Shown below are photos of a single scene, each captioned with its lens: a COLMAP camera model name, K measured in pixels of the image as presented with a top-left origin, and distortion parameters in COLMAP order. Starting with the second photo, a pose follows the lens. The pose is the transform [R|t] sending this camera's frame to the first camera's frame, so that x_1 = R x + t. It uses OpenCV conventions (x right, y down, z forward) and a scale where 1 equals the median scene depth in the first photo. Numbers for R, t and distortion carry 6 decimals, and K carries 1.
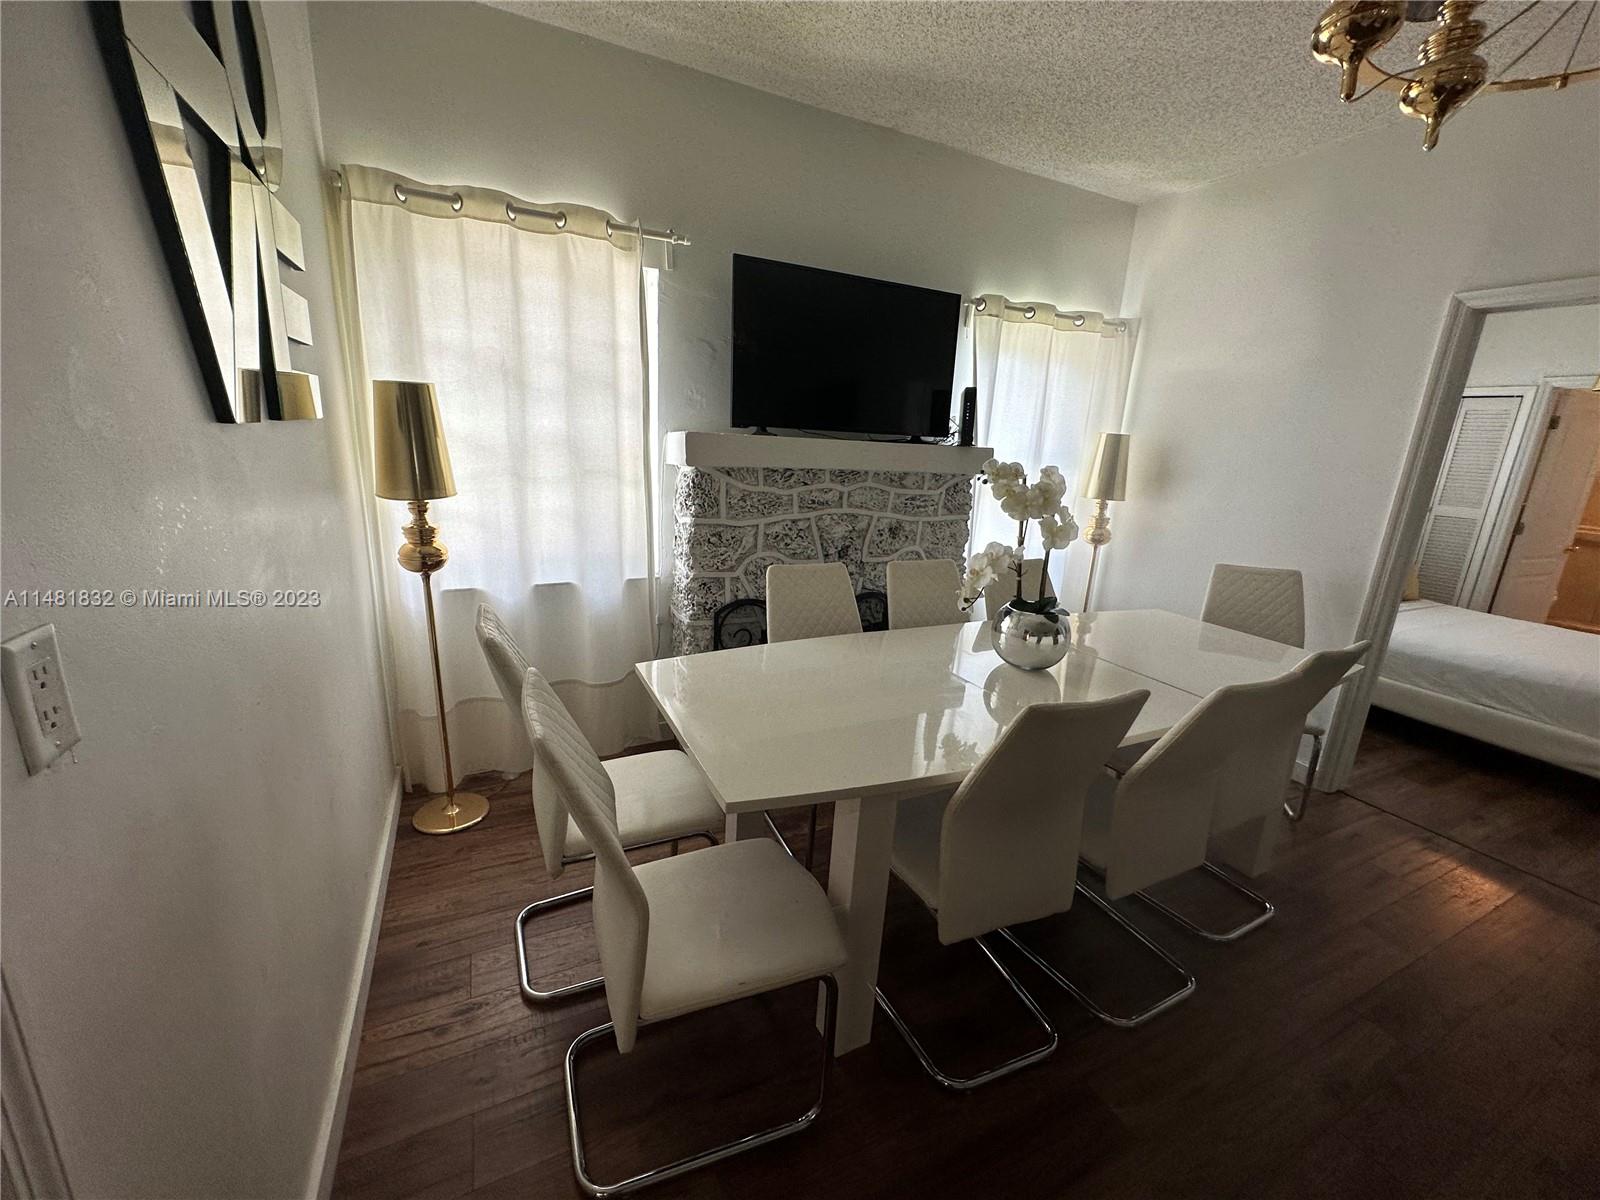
lens RADIAL K [[643.8, 0, 800.0], [0, 643.8, 600.0], [0, 0, 1]] dist [-0.001061, 0.000039]
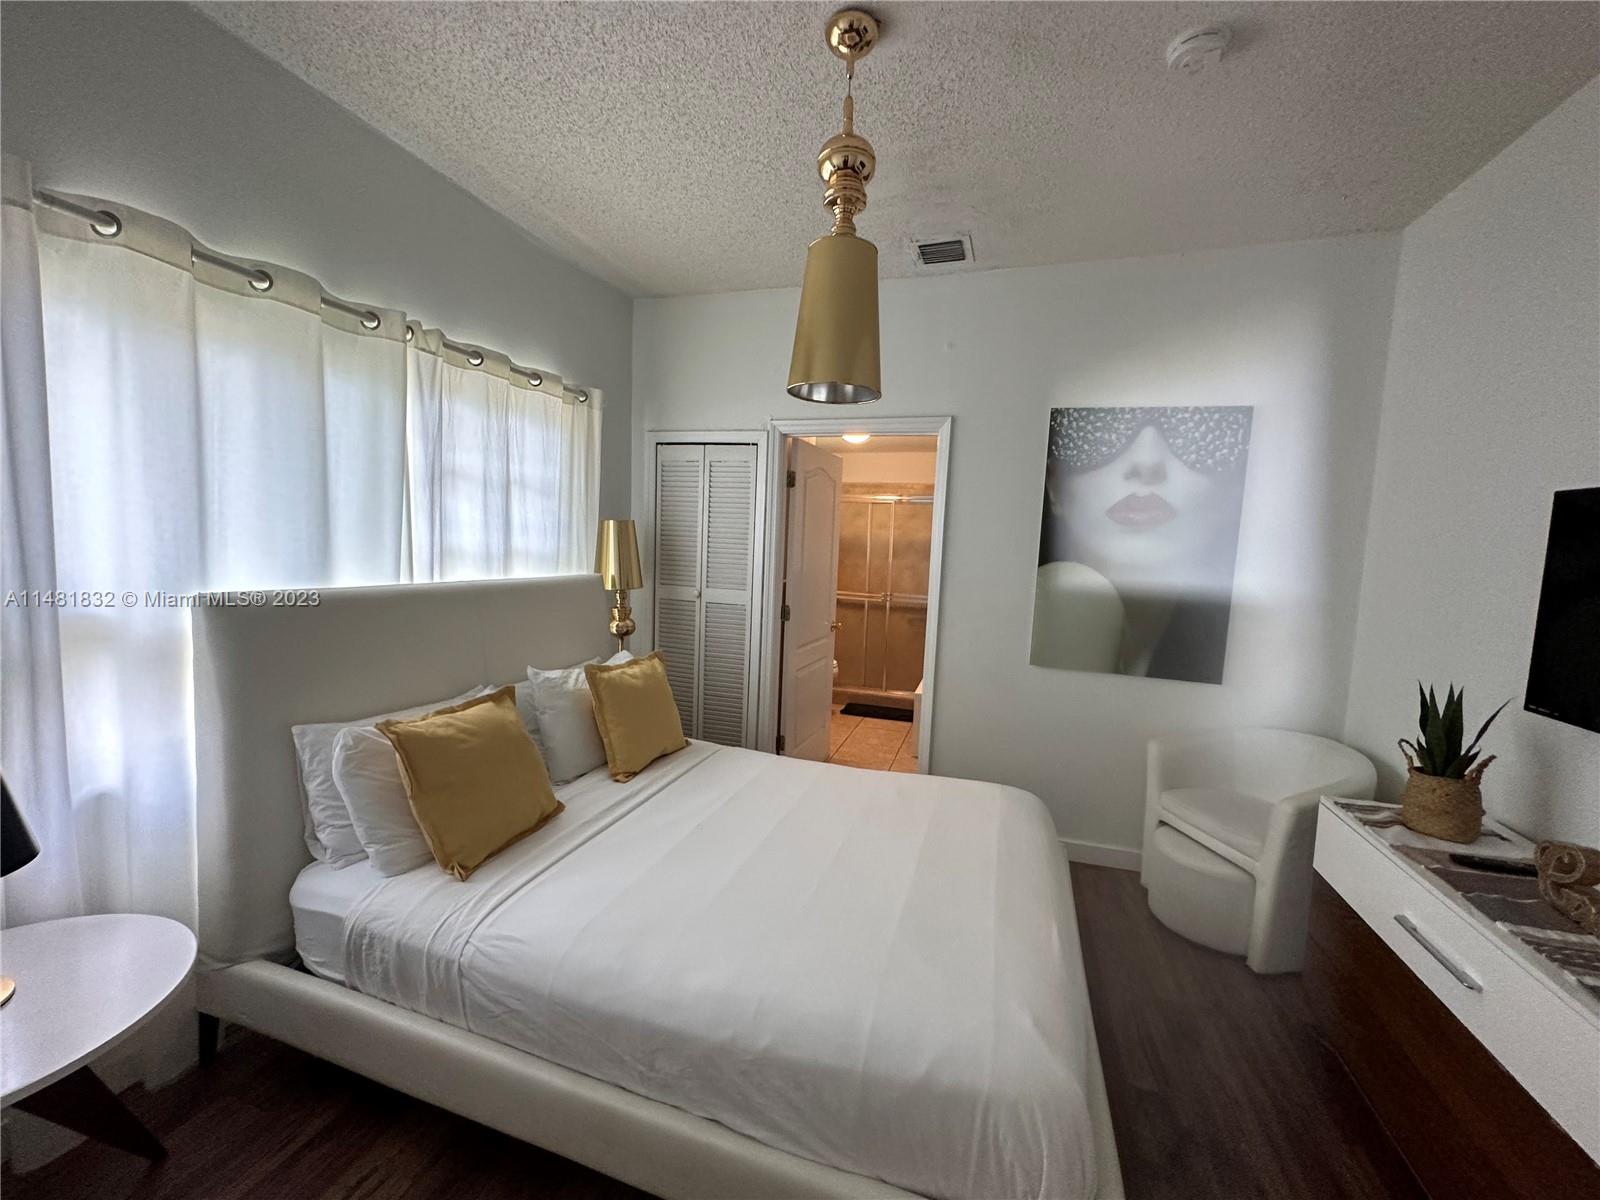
lens RADIAL K [[643.8, 0, 800.0], [0, 643.8, 600.0], [0, 0, 1]] dist [-0.001061, 0.000039]
pose [[0.692949, -0.091111, 0.715206, 0.575898], [0.167076, 0.985273, -0.036361, -0.095560], [-0.701361, 0.144690, 0.697967, 0.442785]]
